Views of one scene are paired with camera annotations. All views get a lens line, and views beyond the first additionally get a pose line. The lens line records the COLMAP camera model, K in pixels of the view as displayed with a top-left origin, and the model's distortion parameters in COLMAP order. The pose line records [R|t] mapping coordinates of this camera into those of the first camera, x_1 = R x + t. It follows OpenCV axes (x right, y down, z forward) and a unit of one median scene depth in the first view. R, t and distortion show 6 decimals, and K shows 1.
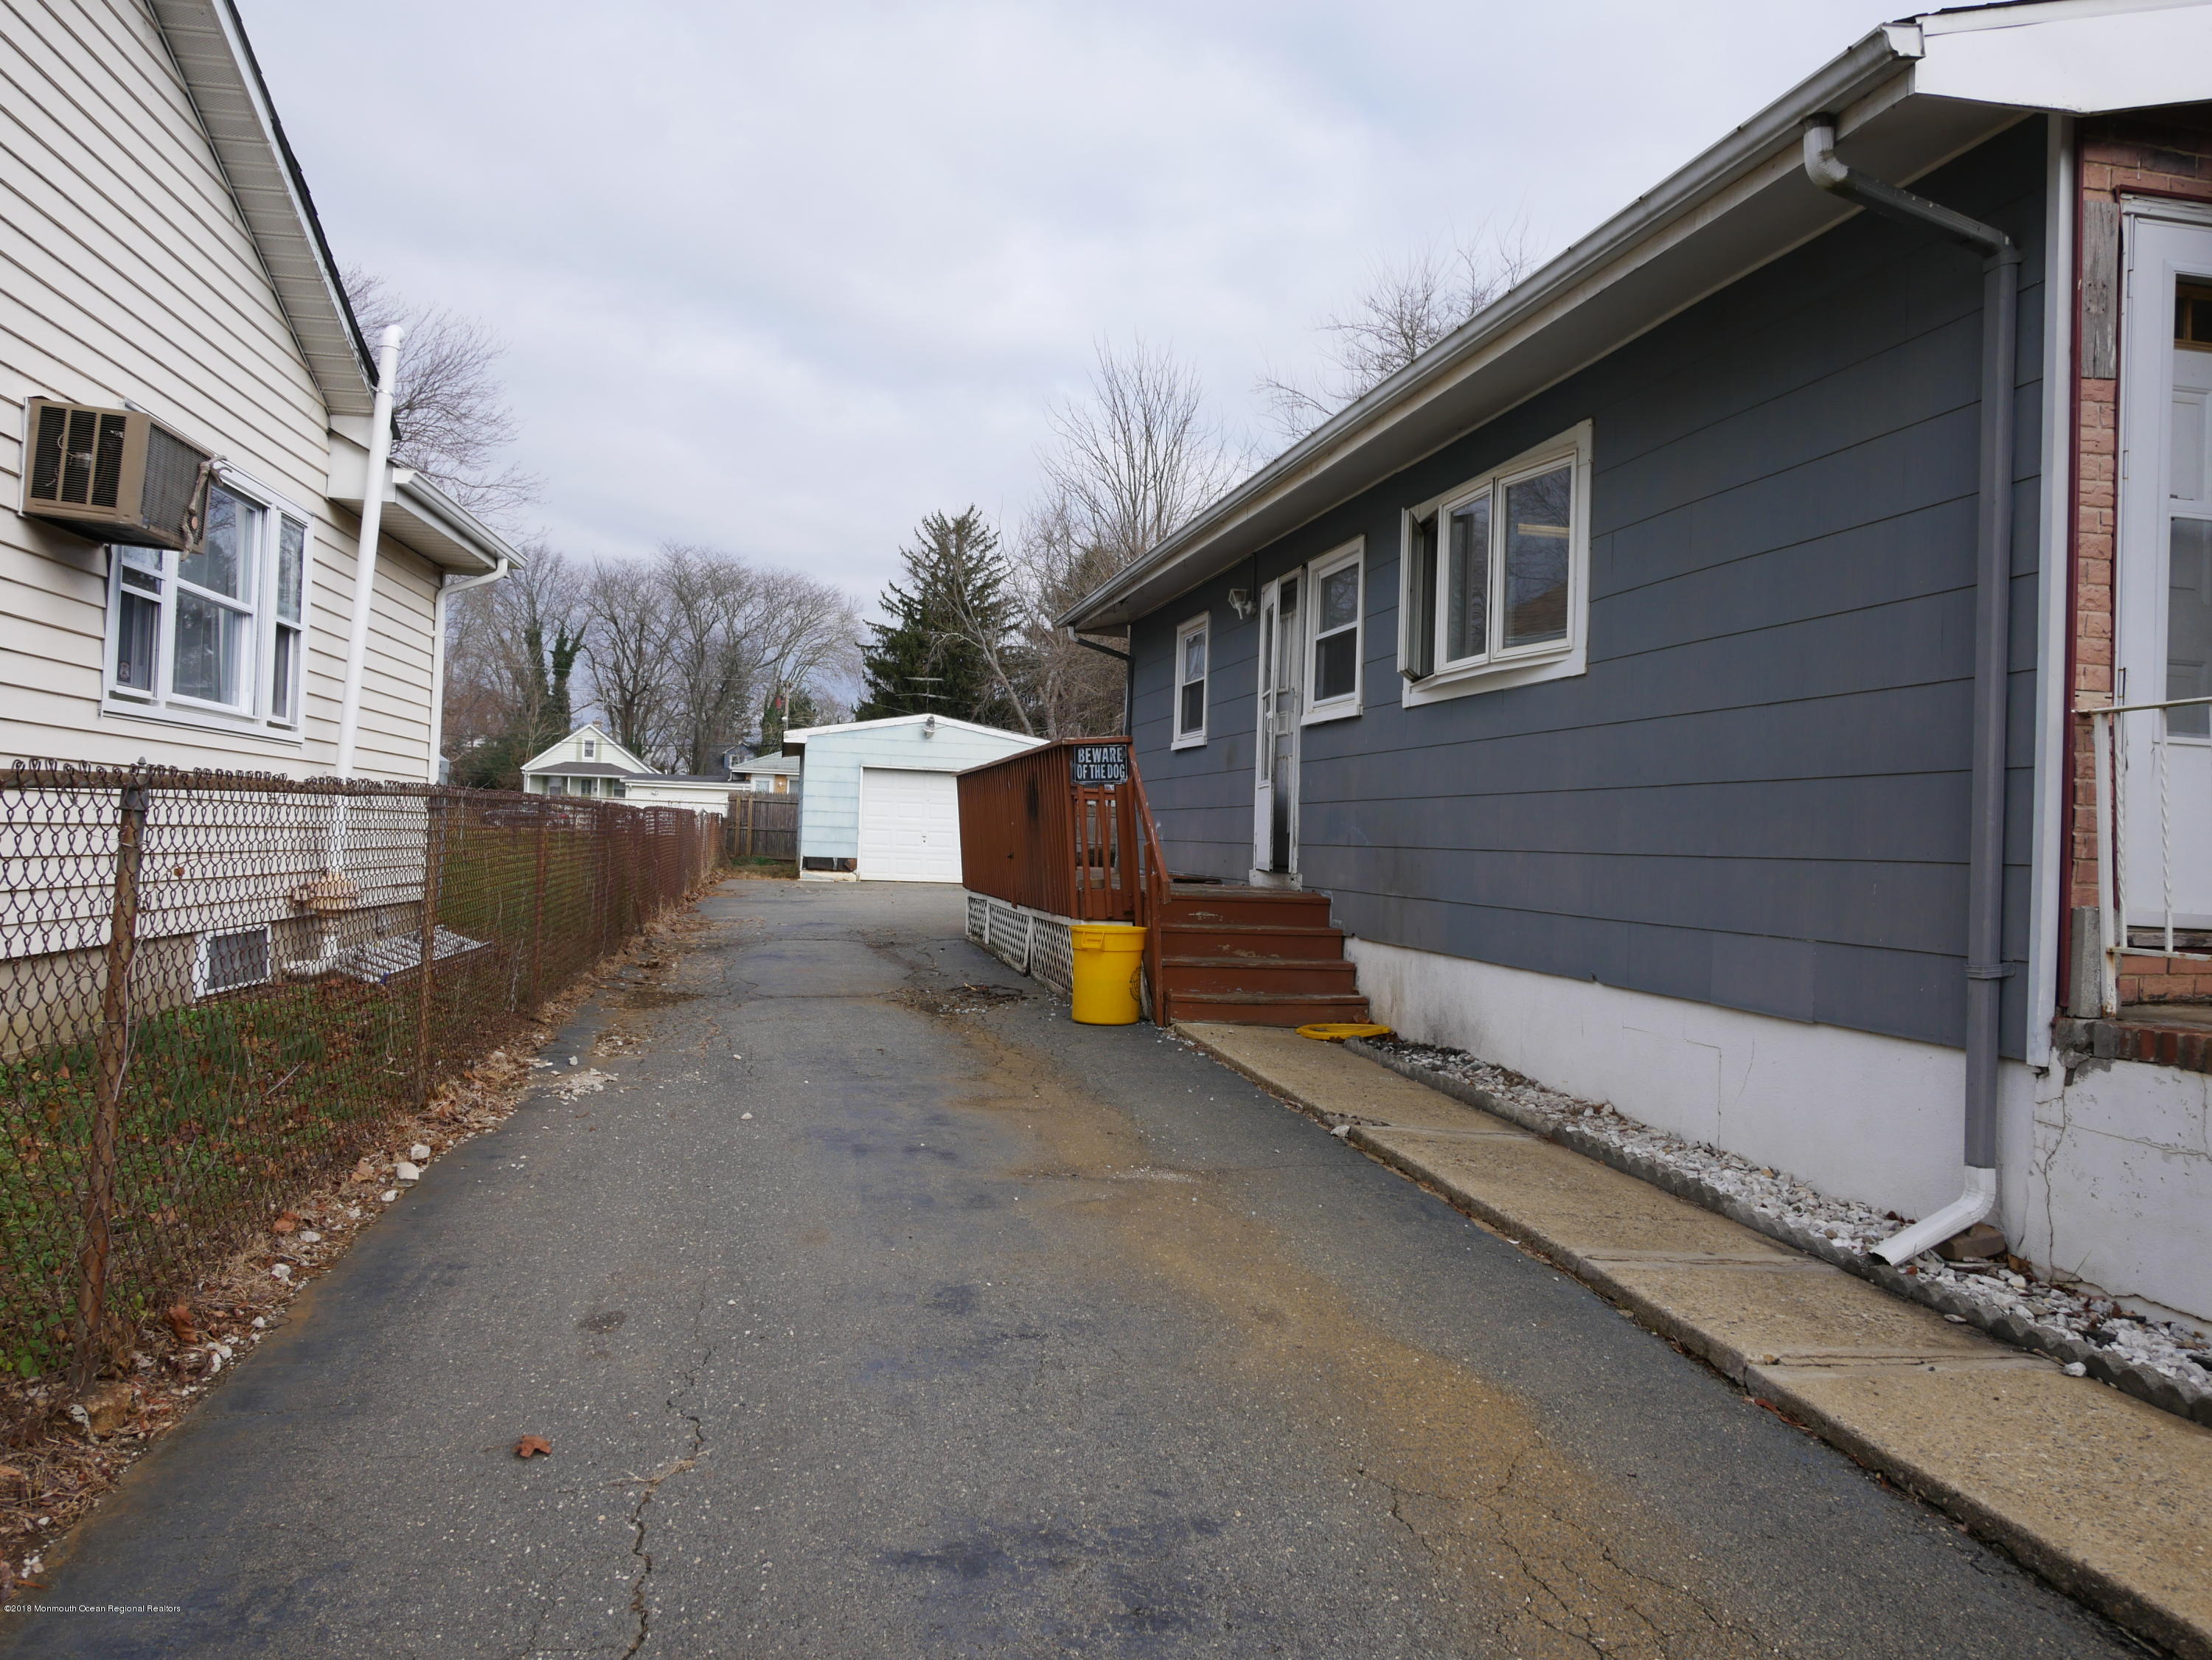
lens RADIAL K [[1663.6, 0, 1102.3], [0, 1663.6, 828.0], [0, 0, 1]] dist [0.011378, -0.000172]
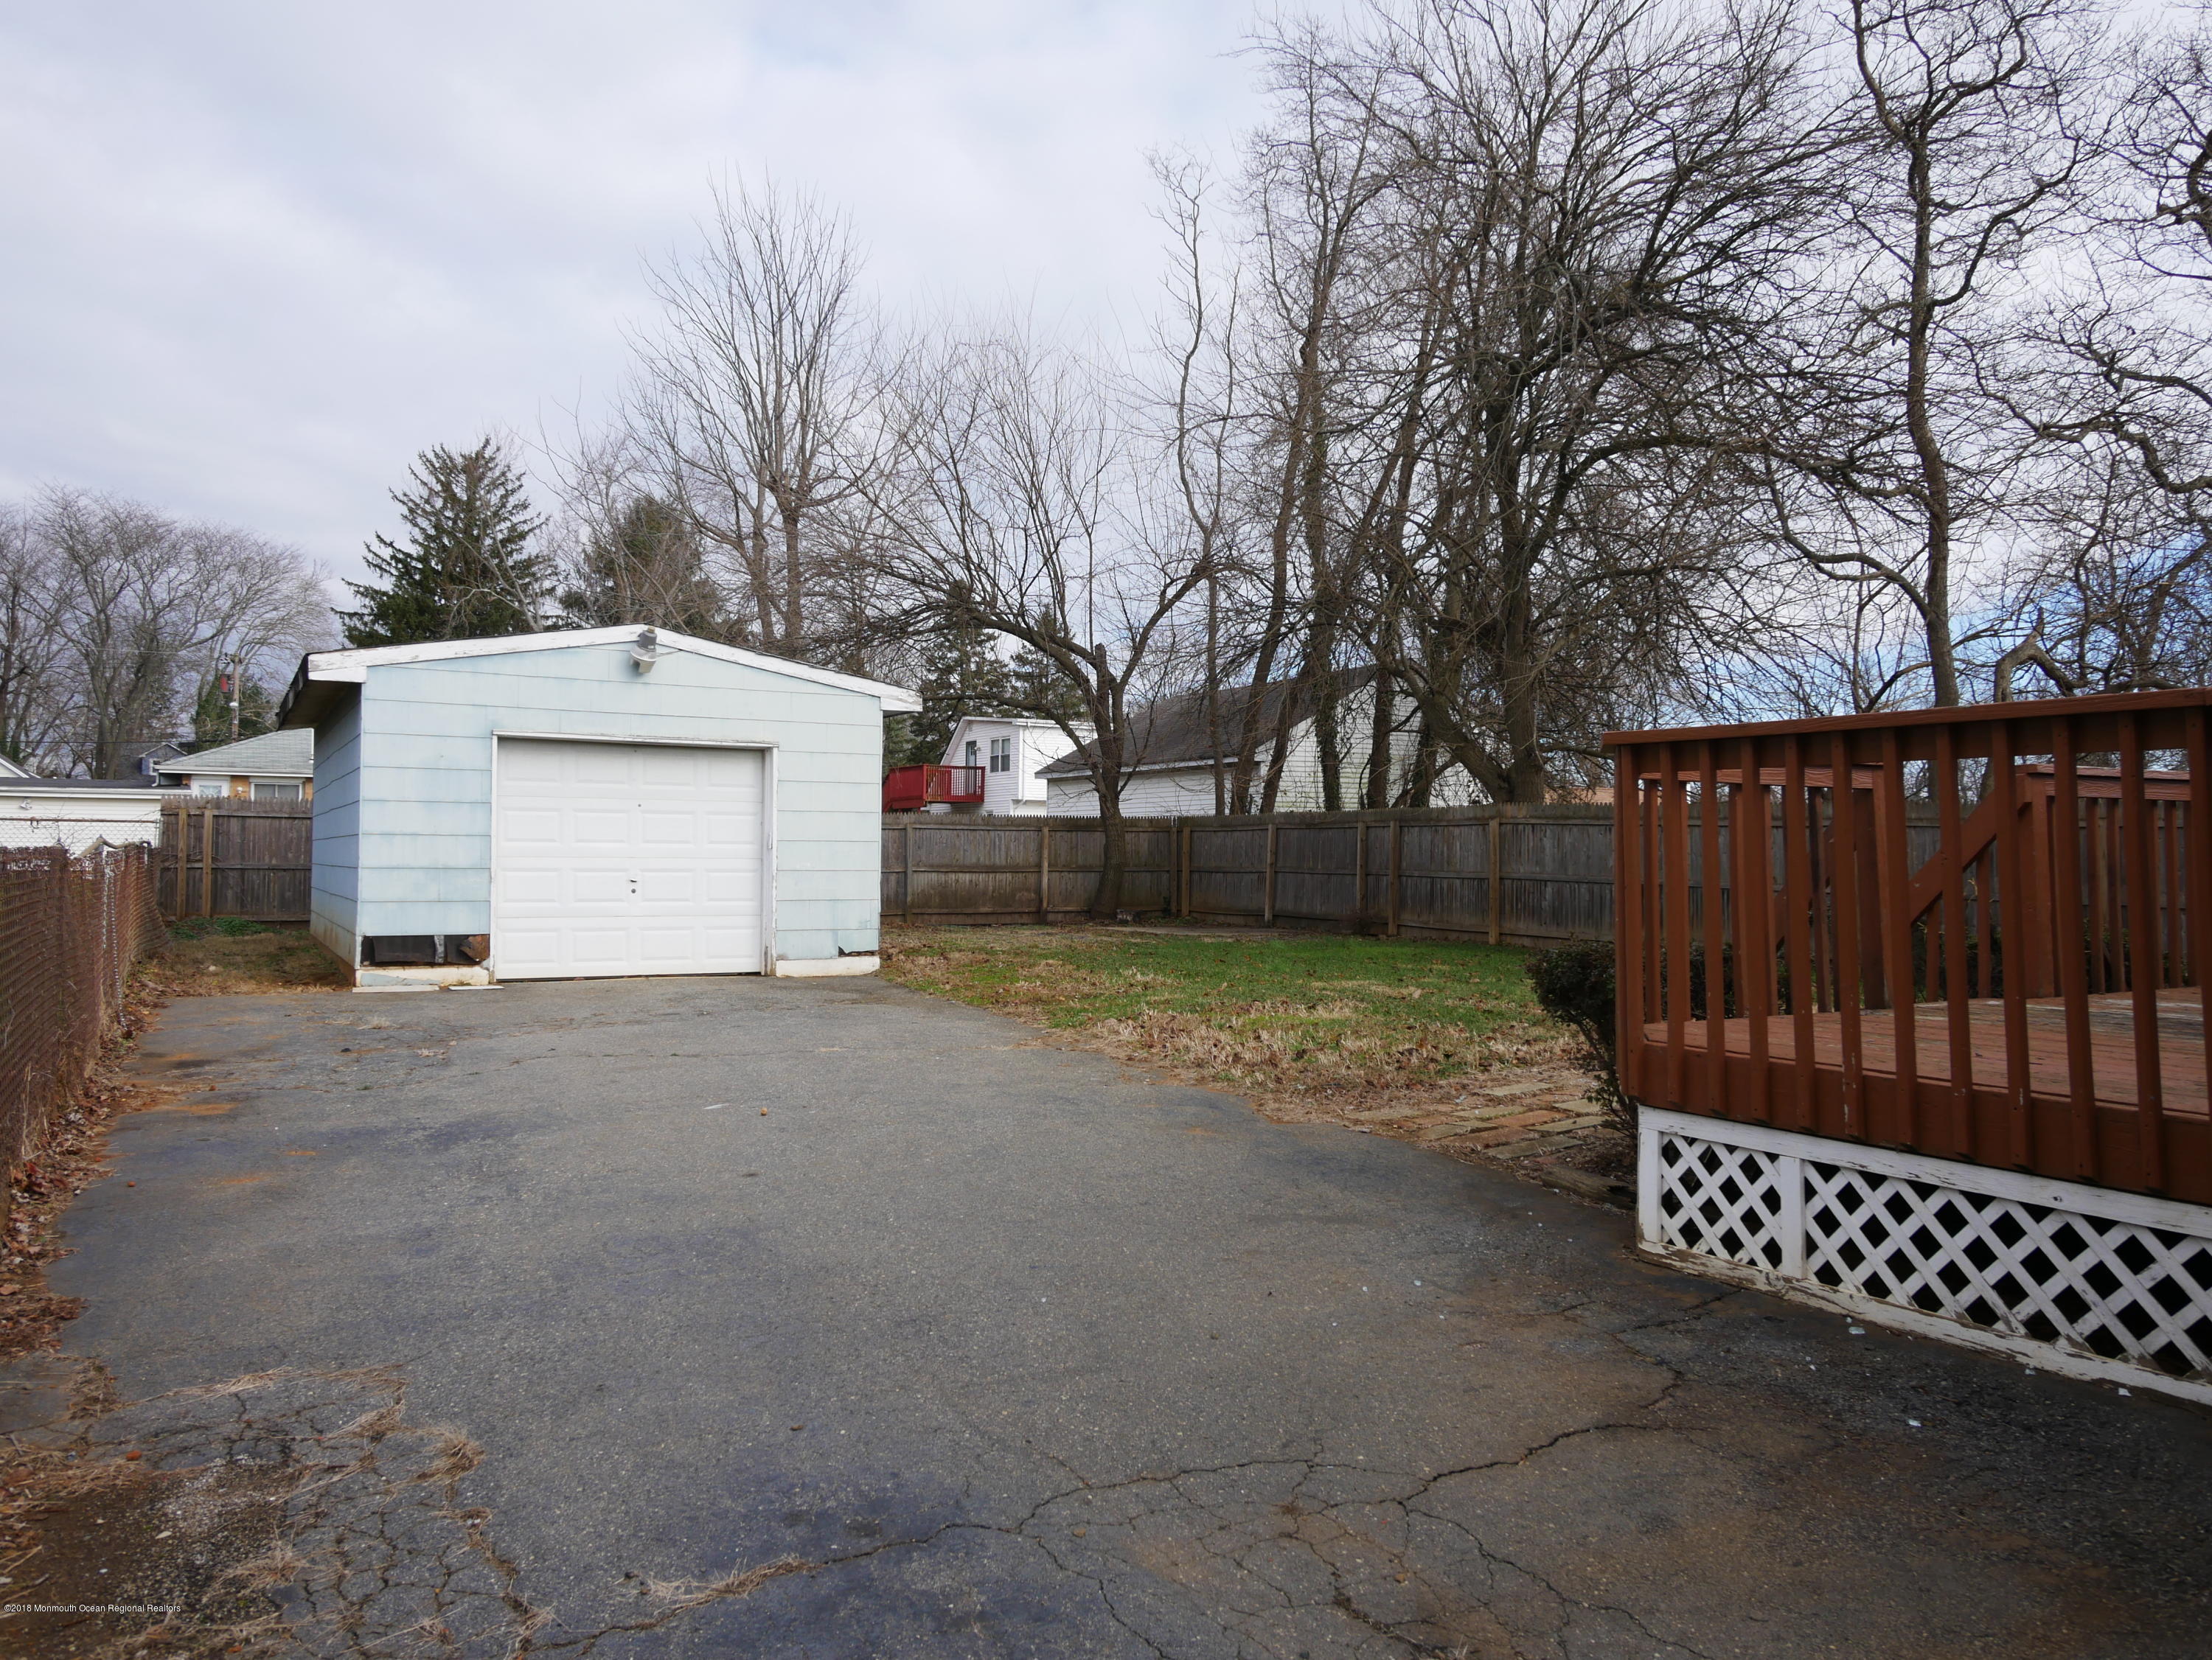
lens RADIAL K [[1663.6, 0, 1111.1], [0, 1663.6, 825.3], [0, 0, 1]] dist [0.011378, -0.000172]
pose [[0.954320, -0.022941, 0.297904, -0.035229], [0.023747, 0.999718, 0.000913, -0.002426], [-0.297841, 0.006203, 0.954595, 0.149723]]
